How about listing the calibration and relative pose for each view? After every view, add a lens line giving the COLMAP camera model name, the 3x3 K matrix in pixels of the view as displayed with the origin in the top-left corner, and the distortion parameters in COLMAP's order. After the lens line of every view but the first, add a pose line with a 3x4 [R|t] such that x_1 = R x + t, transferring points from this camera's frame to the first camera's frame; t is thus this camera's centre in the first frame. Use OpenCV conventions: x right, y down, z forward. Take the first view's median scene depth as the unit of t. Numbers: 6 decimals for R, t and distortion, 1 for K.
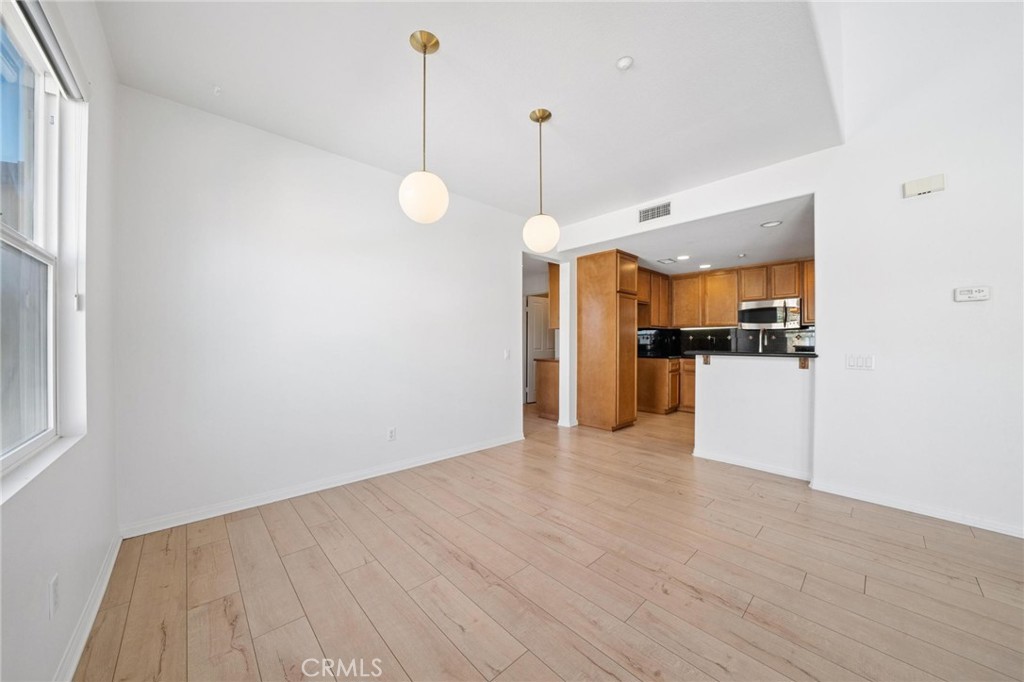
lens RADIAL K [[359.5, 0, 507.4], [0, 359.5, 342.5], [0, 0, 1]] dist [-0.024473, 0.000603]
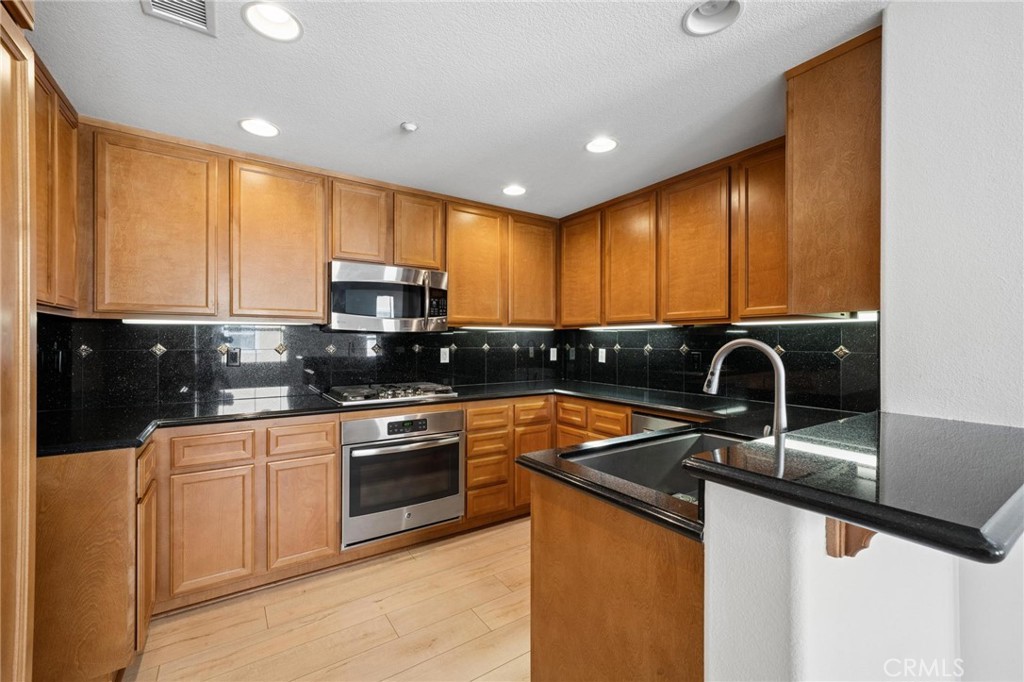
lens RADIAL K [[428.4, 0, 512.7], [0, 428.4, 343.2], [0, 0, 1]] dist [0.020548, 0.000133]
pose [[0.161261, -0.003383, 0.986906, 0.157219], [0.006649, 0.999975, 0.002341, -0.015380], [-0.986889, 0.006184, 0.161279, 0.544815]]
